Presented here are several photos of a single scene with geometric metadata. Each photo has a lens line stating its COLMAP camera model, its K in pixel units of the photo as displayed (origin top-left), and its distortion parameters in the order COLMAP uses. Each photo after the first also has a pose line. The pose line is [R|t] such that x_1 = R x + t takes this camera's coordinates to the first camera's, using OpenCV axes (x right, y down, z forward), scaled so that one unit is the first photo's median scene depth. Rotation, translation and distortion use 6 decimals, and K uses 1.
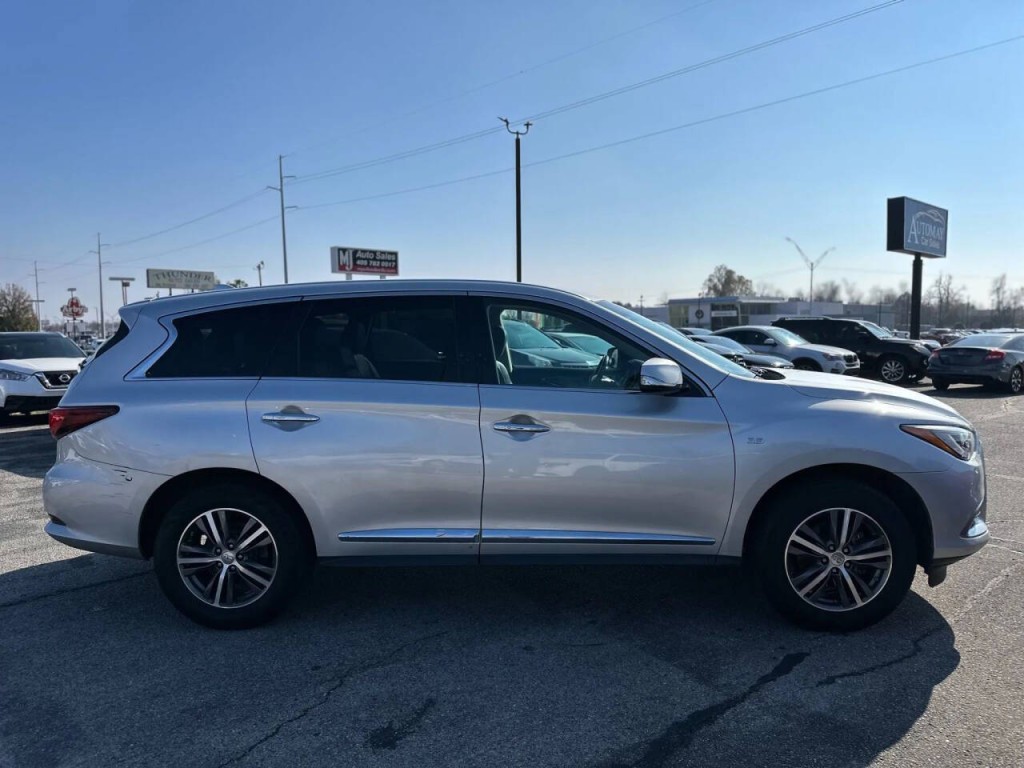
lens RADIAL K [[748.1, 0, 509.6], [0, 748.1, 391.3], [0, 0, 1]] dist [0.002523, -0.002146]
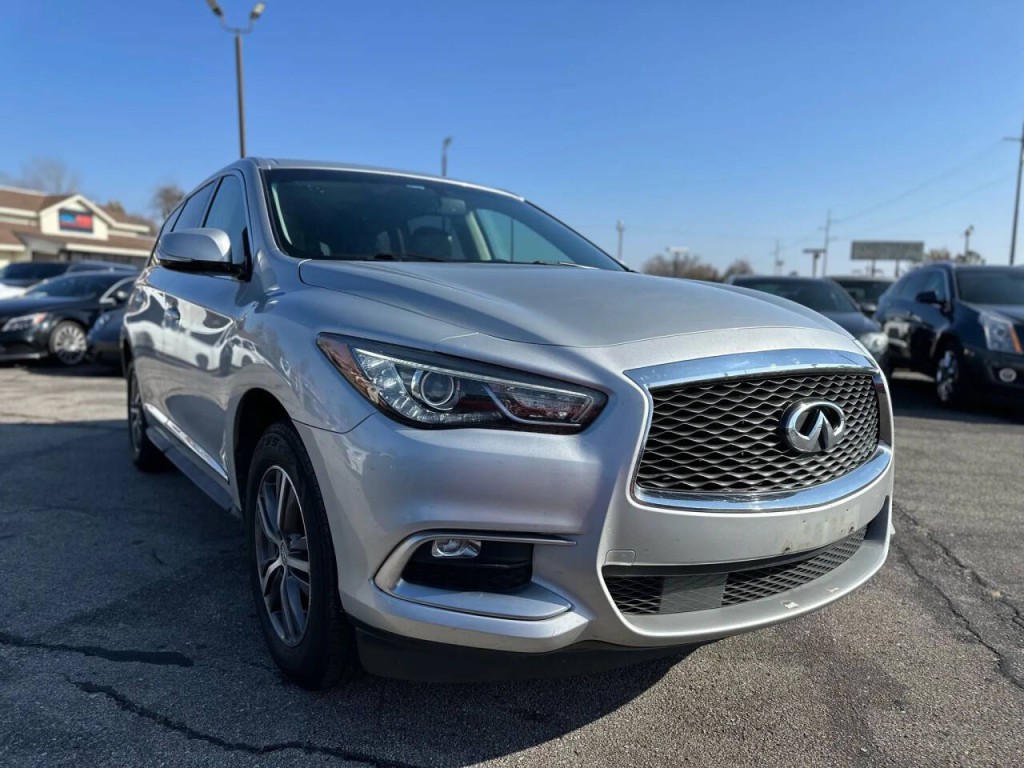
lens RADIAL K [[750.4, 0, 508.7], [0, 750.4, 382.4], [0, 0, 1]] dist [0.007905, -0.007152]
pose [[0.573213, 0.109083, -0.812113, 0.961279], [-0.098212, 0.993101, 0.064073, 0.032347], [0.813500, 0.043032, 0.579971, 0.754638]]
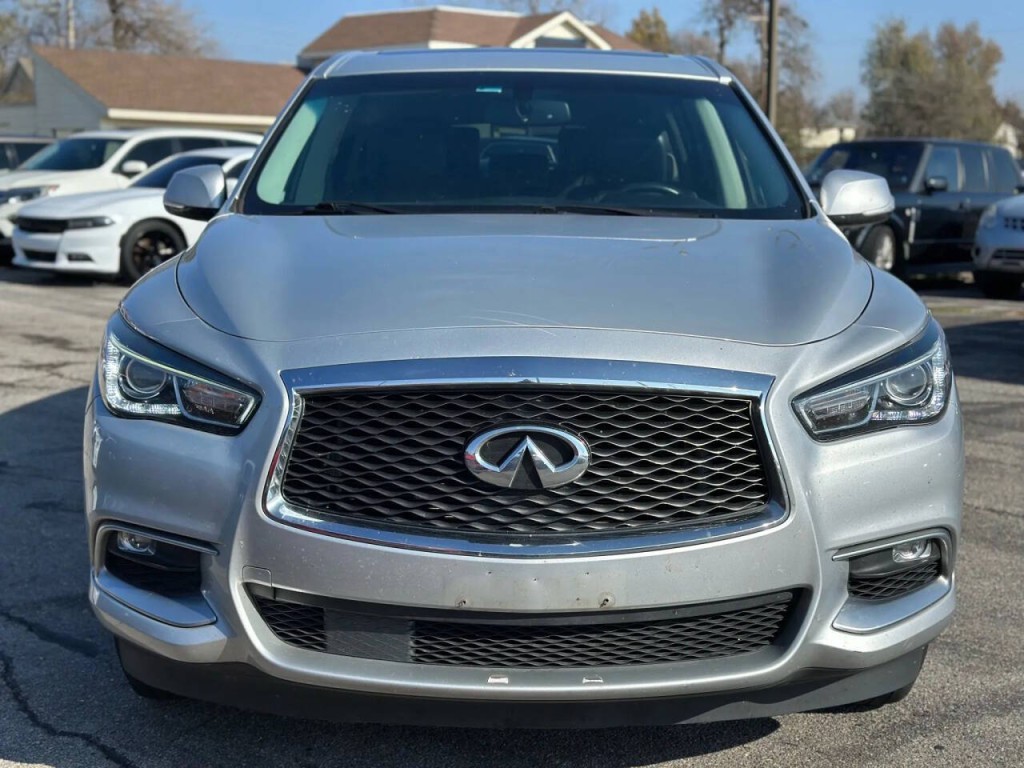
lens RADIAL K [[1506.0, 0, 511.7], [0, 1506.0, 385.0], [0, 0, 1]] dist [0.112956, -0.043326]
pose [[0.001390, 0.156369, -0.987698, 1.422875], [-0.096845, 0.983077, 0.155501, -0.079376], [0.995298, 0.095438, 0.016510, 1.167726]]
